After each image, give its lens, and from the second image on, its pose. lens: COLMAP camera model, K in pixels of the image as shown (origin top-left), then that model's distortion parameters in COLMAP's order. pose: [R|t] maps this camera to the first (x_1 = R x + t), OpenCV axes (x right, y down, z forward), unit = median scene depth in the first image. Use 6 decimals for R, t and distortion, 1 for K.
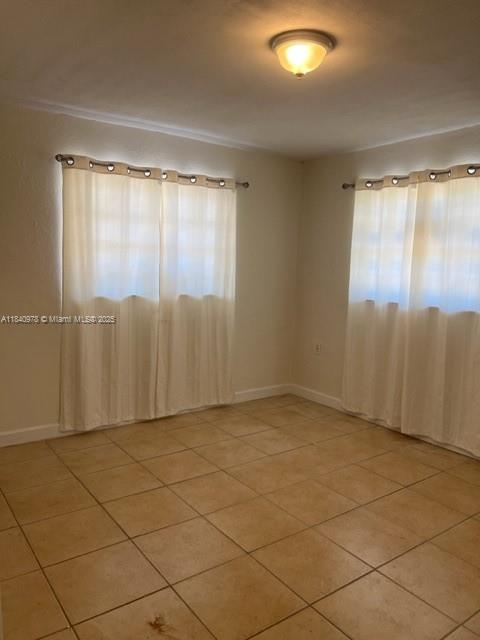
lens RADIAL K [[489.7, 0, 240.0], [0, 489.7, 320.0], [0, 0, 1]] dist [0.007674, 0.001768]
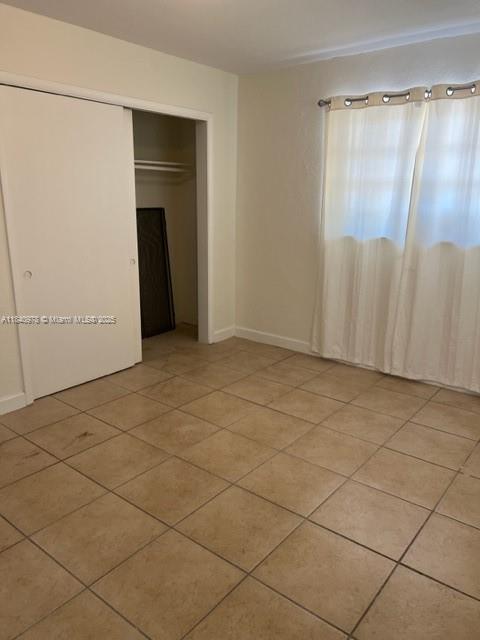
lens RADIAL K [[490.8, 0, 238.3], [0, 490.8, 323.0], [0, 0, 1]] dist [0.109124, -0.167250]
pose [[0.252111, 0.222005, -0.941889, 0.680507], [-0.126918, 0.972507, 0.195250, -0.043440], [0.959339, 0.070318, 0.273356, 0.511162]]
